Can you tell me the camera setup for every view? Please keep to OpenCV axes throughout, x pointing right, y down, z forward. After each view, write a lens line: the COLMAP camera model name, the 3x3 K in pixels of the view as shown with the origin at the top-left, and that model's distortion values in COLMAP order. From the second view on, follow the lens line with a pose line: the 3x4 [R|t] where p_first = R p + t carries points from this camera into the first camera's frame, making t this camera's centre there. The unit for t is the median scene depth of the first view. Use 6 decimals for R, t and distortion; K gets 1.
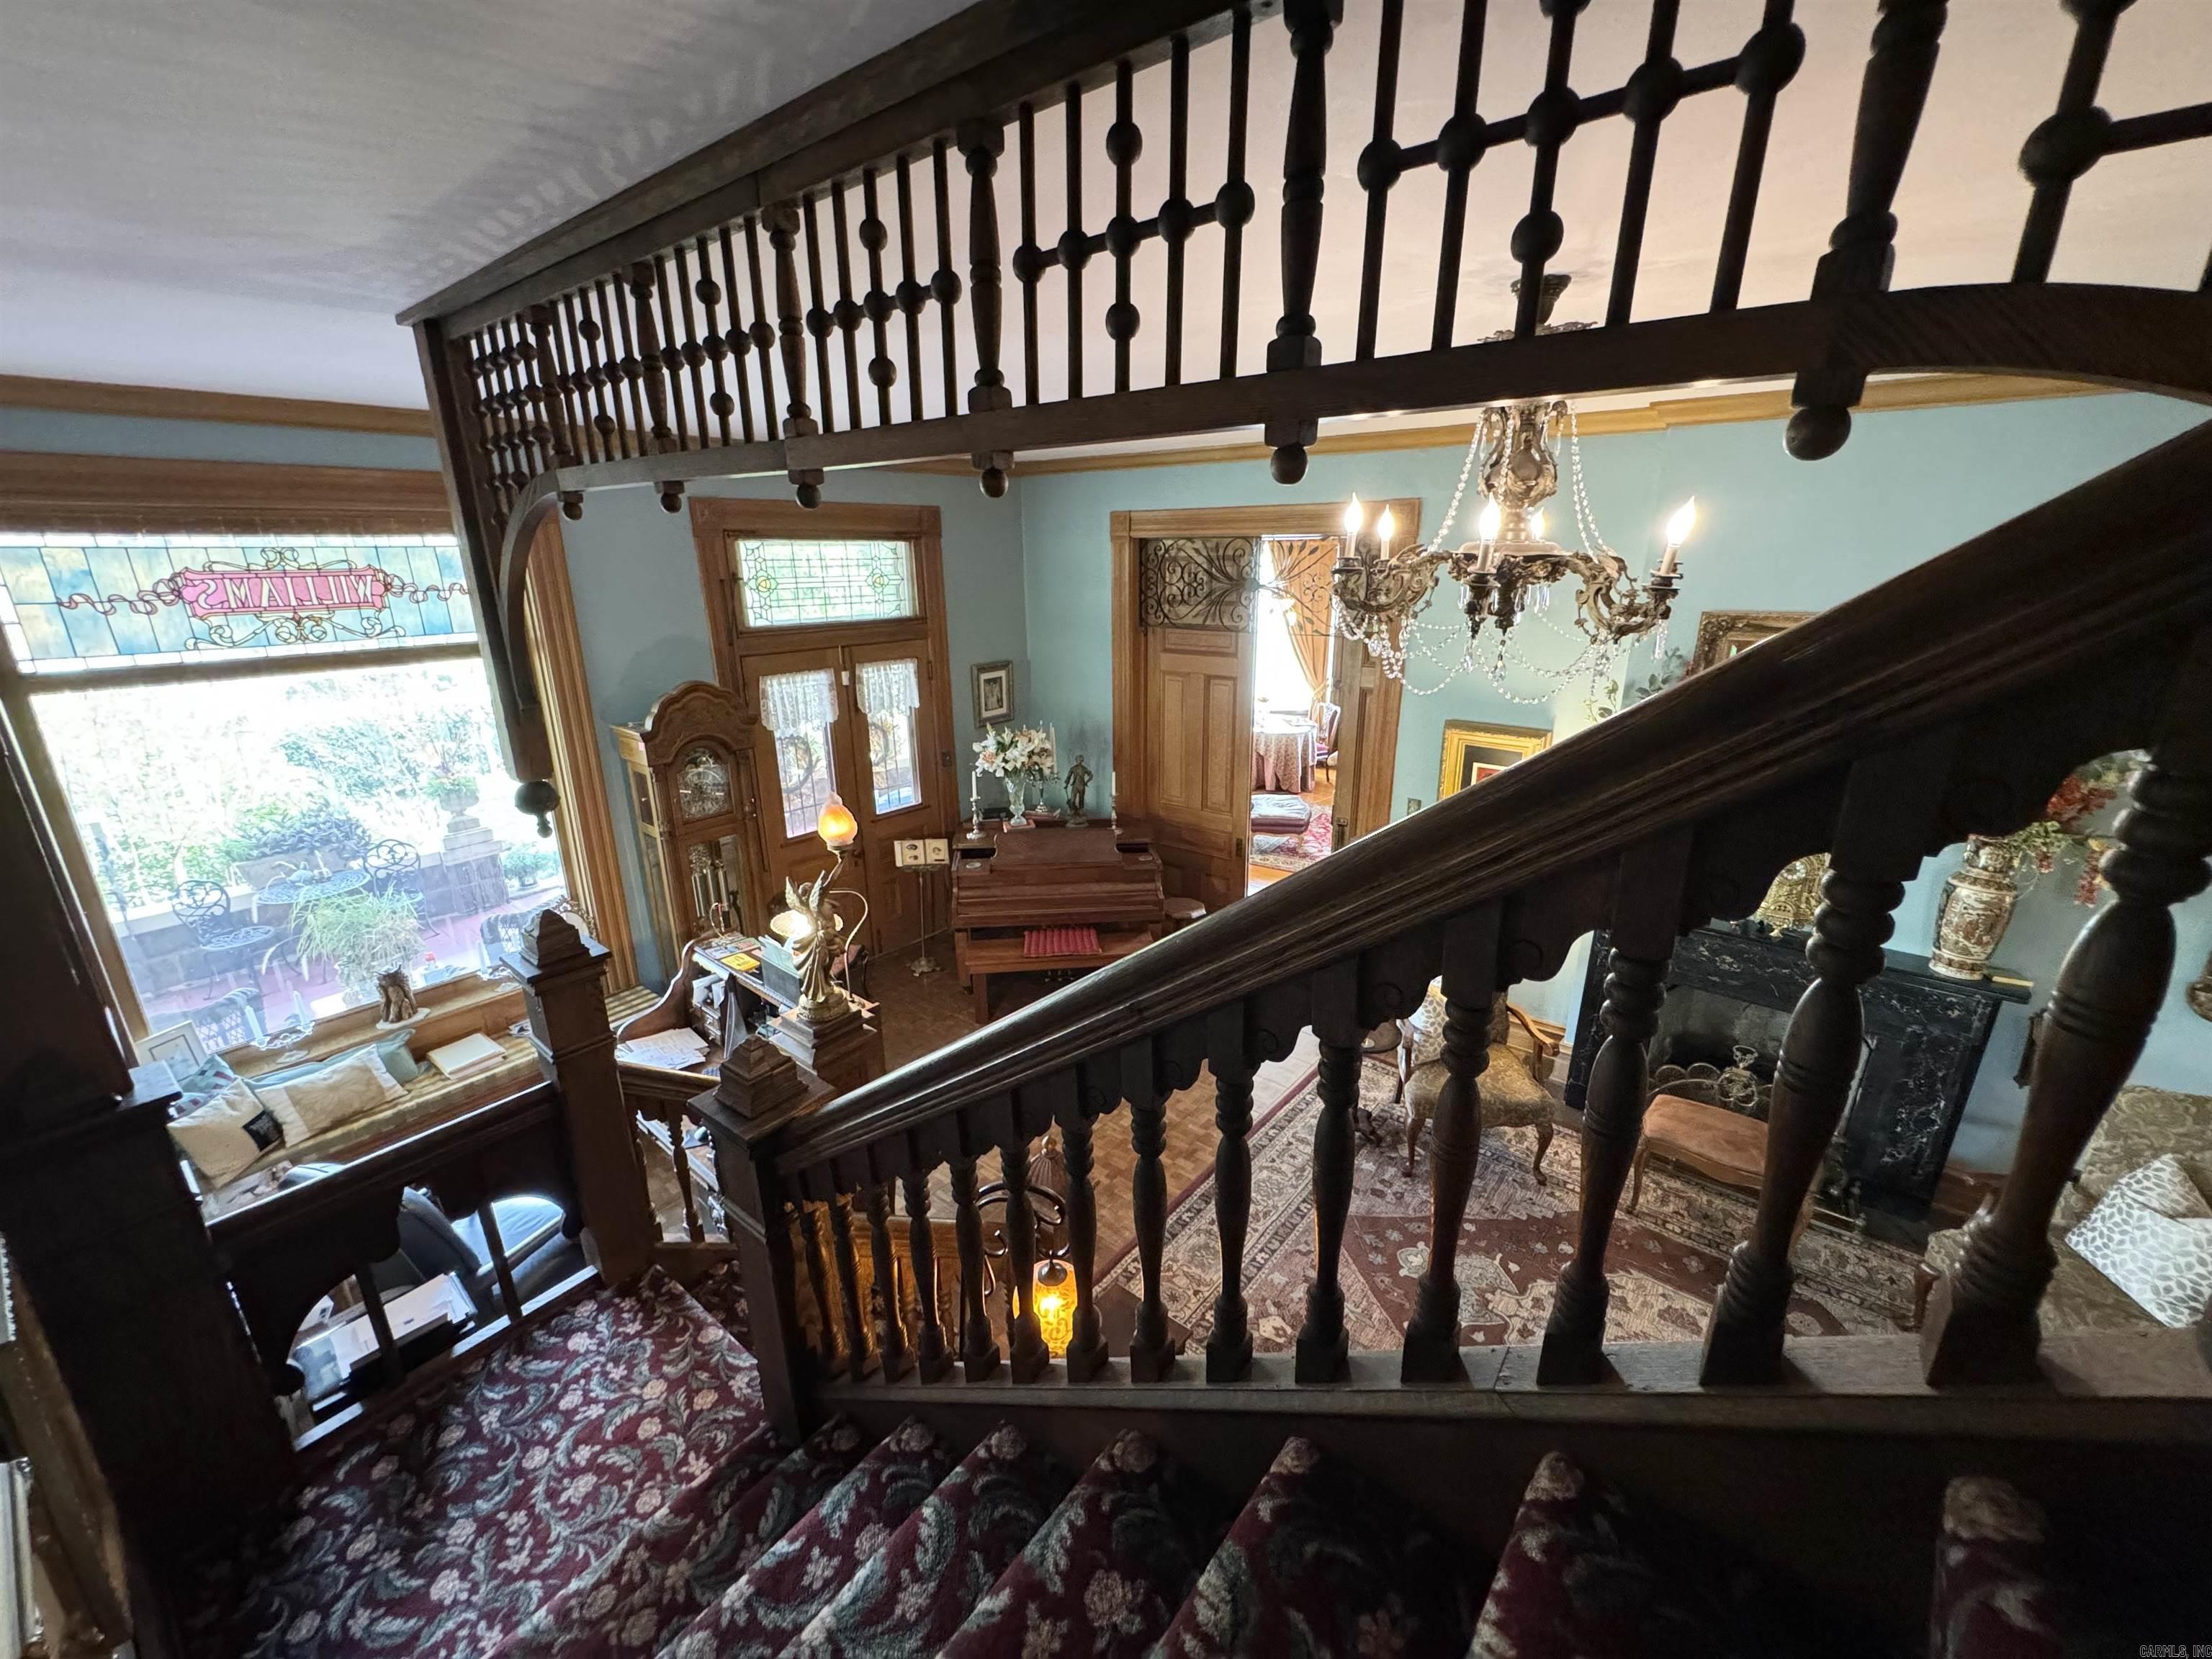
lens RADIAL K [[885.6, 0, 1108.0], [0, 885.6, 833.7], [0, 0, 1]] dist [-0.003517, 0.000220]
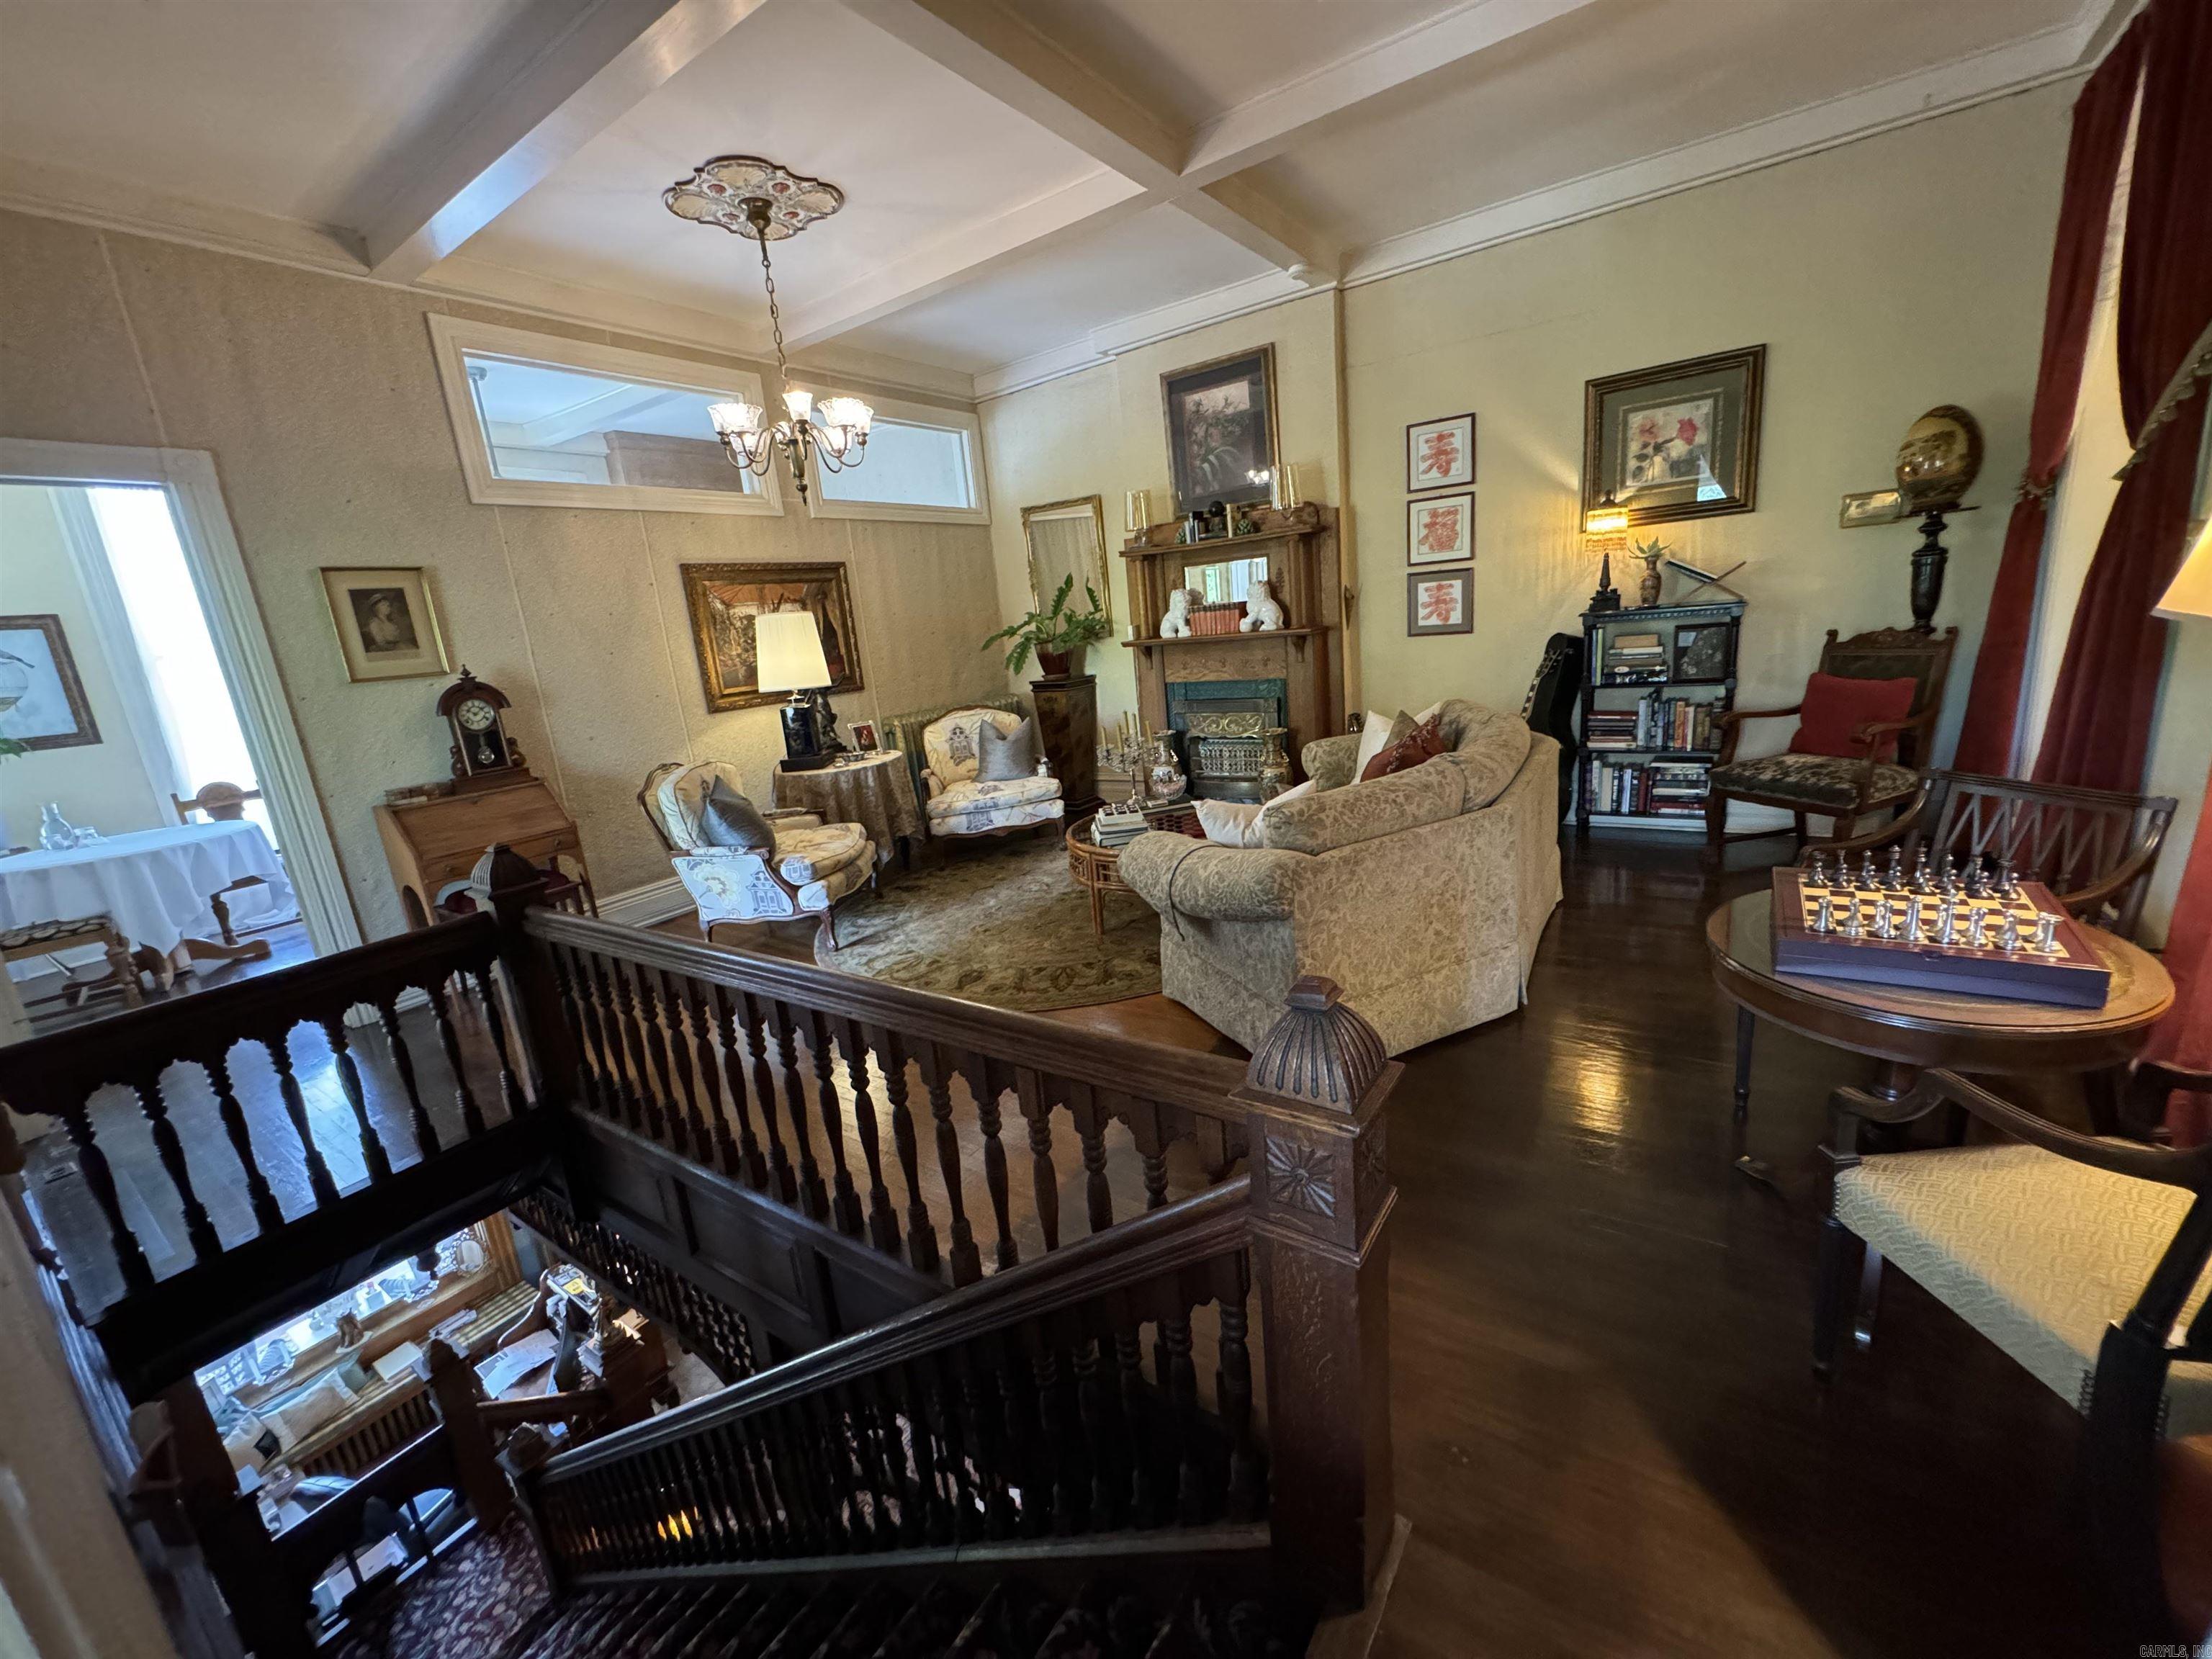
lens RADIAL K [[885.6, 0, 1111.4], [0, 885.6, 826.5], [0, 0, 1]] dist [-0.003517, 0.000220]
pose [[0.992973, -0.102948, 0.058366, 0.811190], [0.107142, 0.991489, -0.073961, -0.692341], [-0.050255, 0.079695, 0.995552, -1.053855]]
